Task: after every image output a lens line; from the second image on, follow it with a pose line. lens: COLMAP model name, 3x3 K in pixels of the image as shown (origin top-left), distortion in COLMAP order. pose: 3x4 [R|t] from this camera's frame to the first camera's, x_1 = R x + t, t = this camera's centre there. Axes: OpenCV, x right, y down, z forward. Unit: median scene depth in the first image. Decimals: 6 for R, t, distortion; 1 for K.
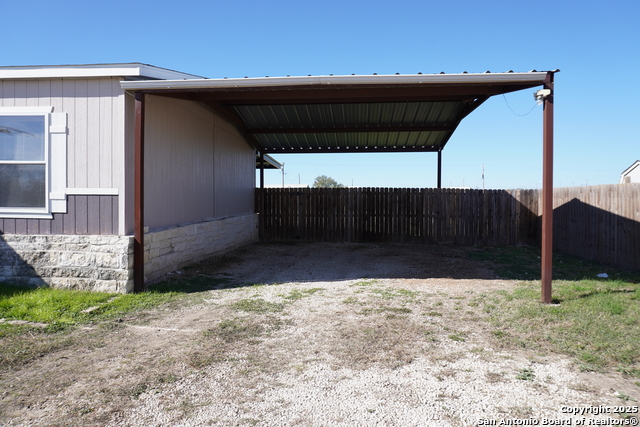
lens RADIAL K [[451.5, 0, 319.7], [0, 451.5, 211.3], [0, 0, 1]] dist [-0.043759, 0.004444]
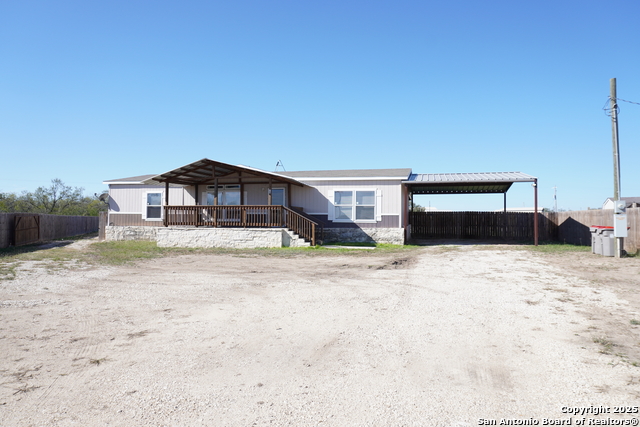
lens RADIAL K [[451.5, 0, 319.4], [0, 451.5, 212.8], [0, 0, 1]] dist [-0.043759, 0.004444]
pose [[0.988735, -0.003952, -0.149626, -0.527761], [-0.002247, 0.999147, -0.041242, 0.079397], [0.149662, 0.041114, 0.987882, -2.292538]]
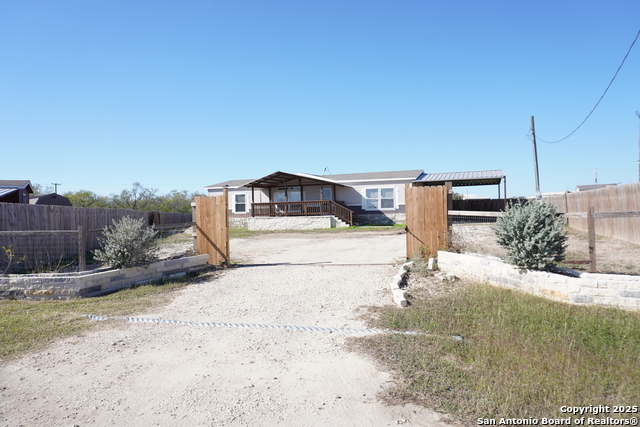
lens RADIAL K [[451.5, 0, 318.3], [0, 451.5, 213.7], [0, 0, 1]] dist [-0.043759, 0.004444]
pose [[0.967790, -0.030727, -0.249875, -0.210716], [0.026451, 0.999441, -0.020453, 0.129480], [0.250364, 0.013185, 0.968062, -3.768272]]
